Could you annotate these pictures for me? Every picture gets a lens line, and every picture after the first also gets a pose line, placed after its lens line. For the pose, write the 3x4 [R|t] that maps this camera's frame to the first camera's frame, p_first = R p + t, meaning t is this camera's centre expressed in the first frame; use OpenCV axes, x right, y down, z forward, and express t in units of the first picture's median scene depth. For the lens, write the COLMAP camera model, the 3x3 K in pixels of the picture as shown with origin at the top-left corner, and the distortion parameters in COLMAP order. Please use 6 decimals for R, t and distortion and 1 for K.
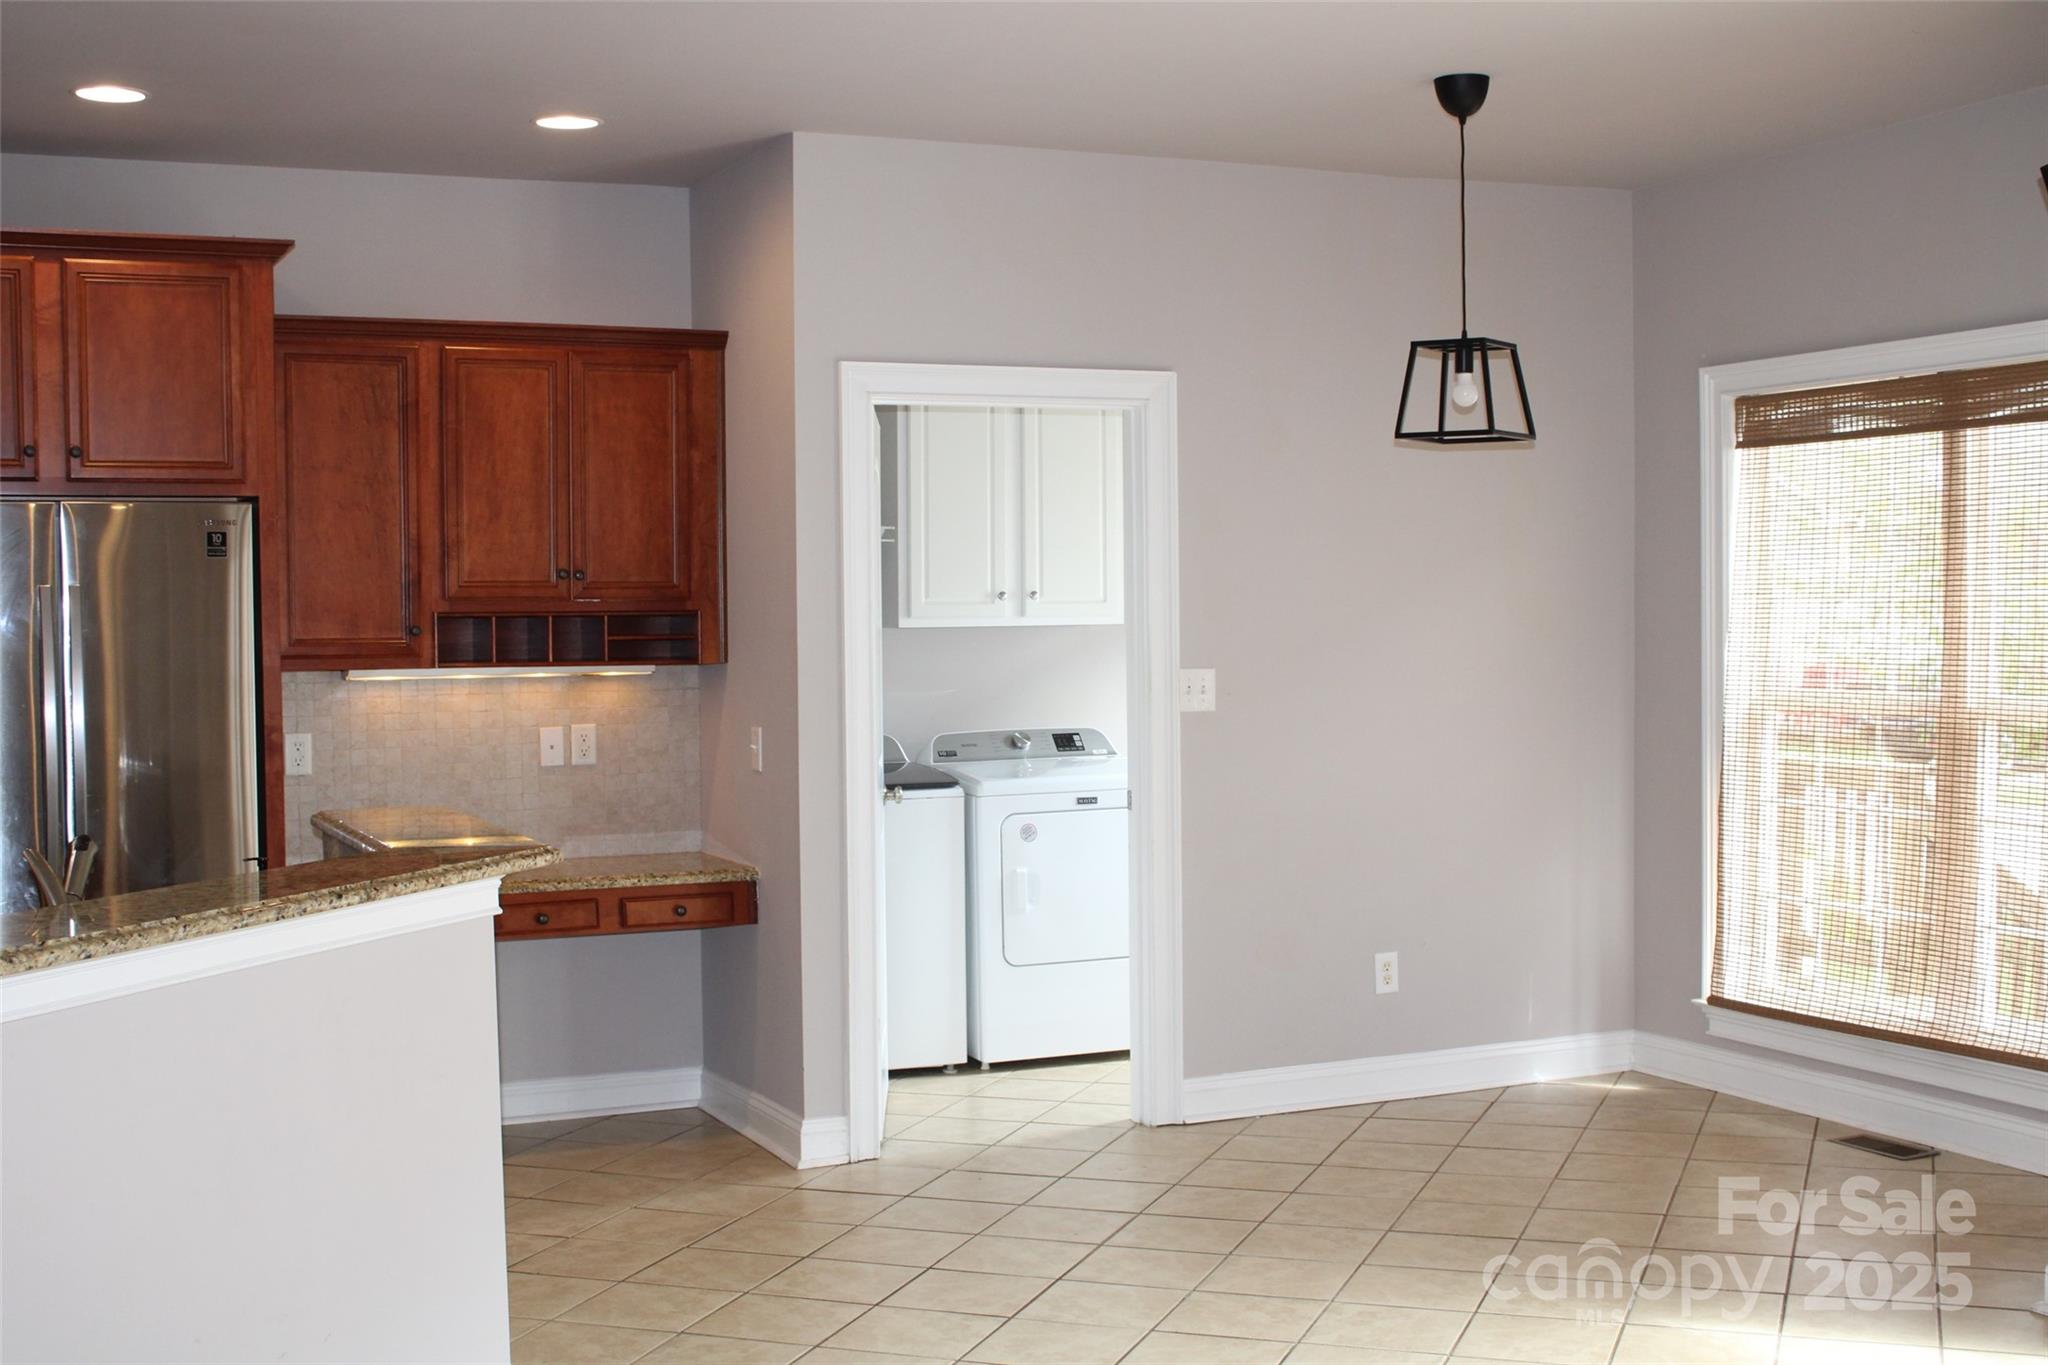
lens RADIAL K [[2531.4, 0, 1023.9], [0, 2531.4, 684.5], [0, 0, 1]] dist [0.009219, 0.000000]
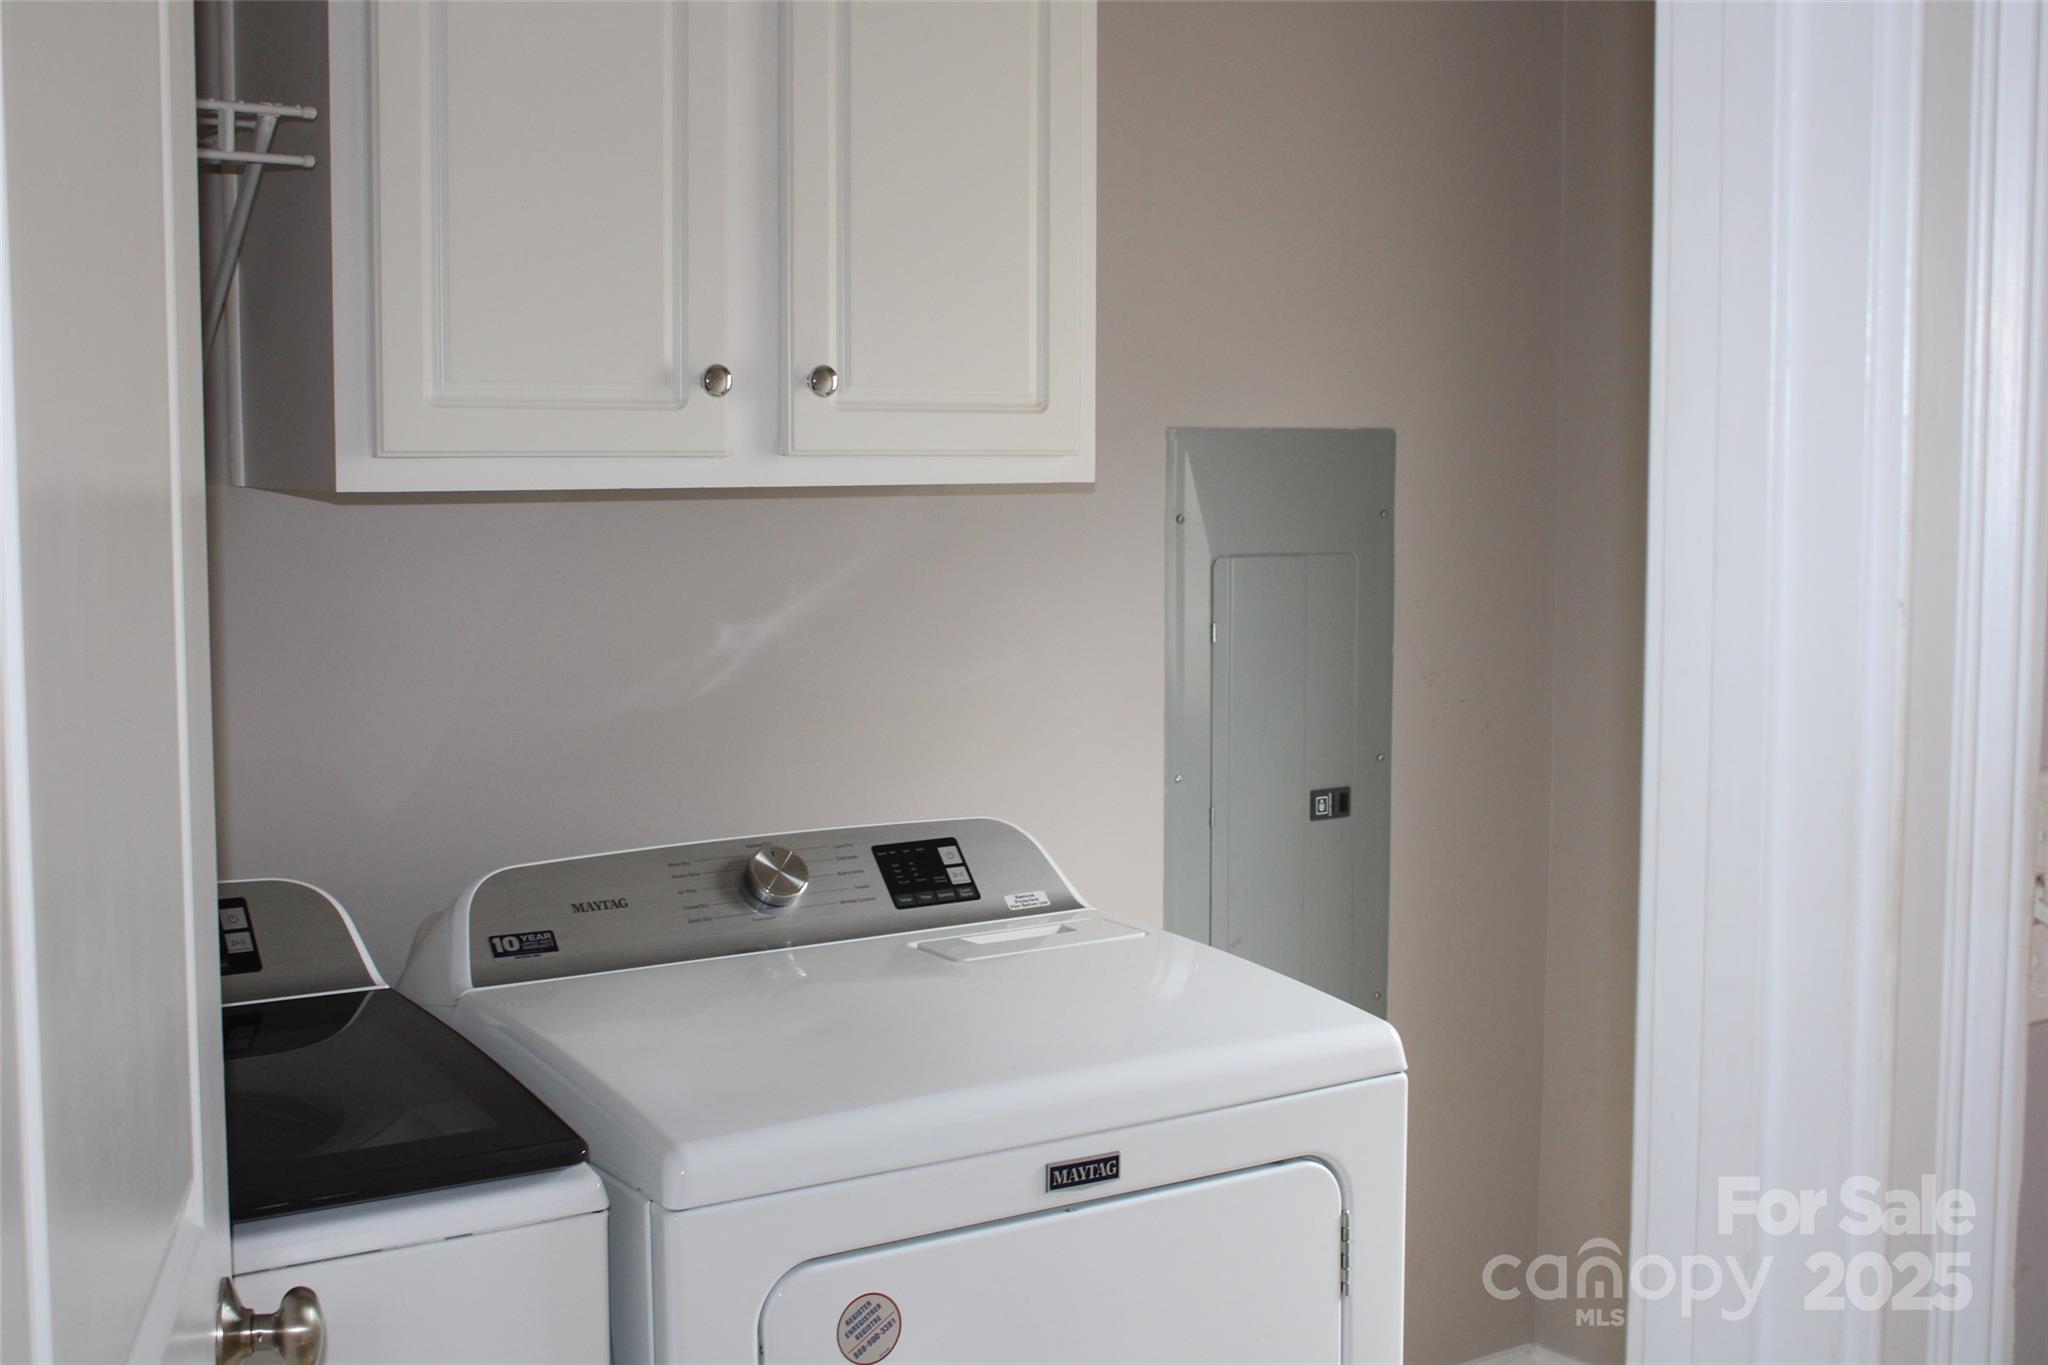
lens RADIAL K [[2531.4, 0, 1025.5], [0, 2531.4, 678.9], [0, 0, 1]] dist [0.009219, 0.000000]
pose [[0.983307, -0.005252, 0.181880, -0.026164], [-0.005190, 0.998367, 0.056884, -0.017969], [-0.181881, -0.056878, 0.981674, 0.711374]]
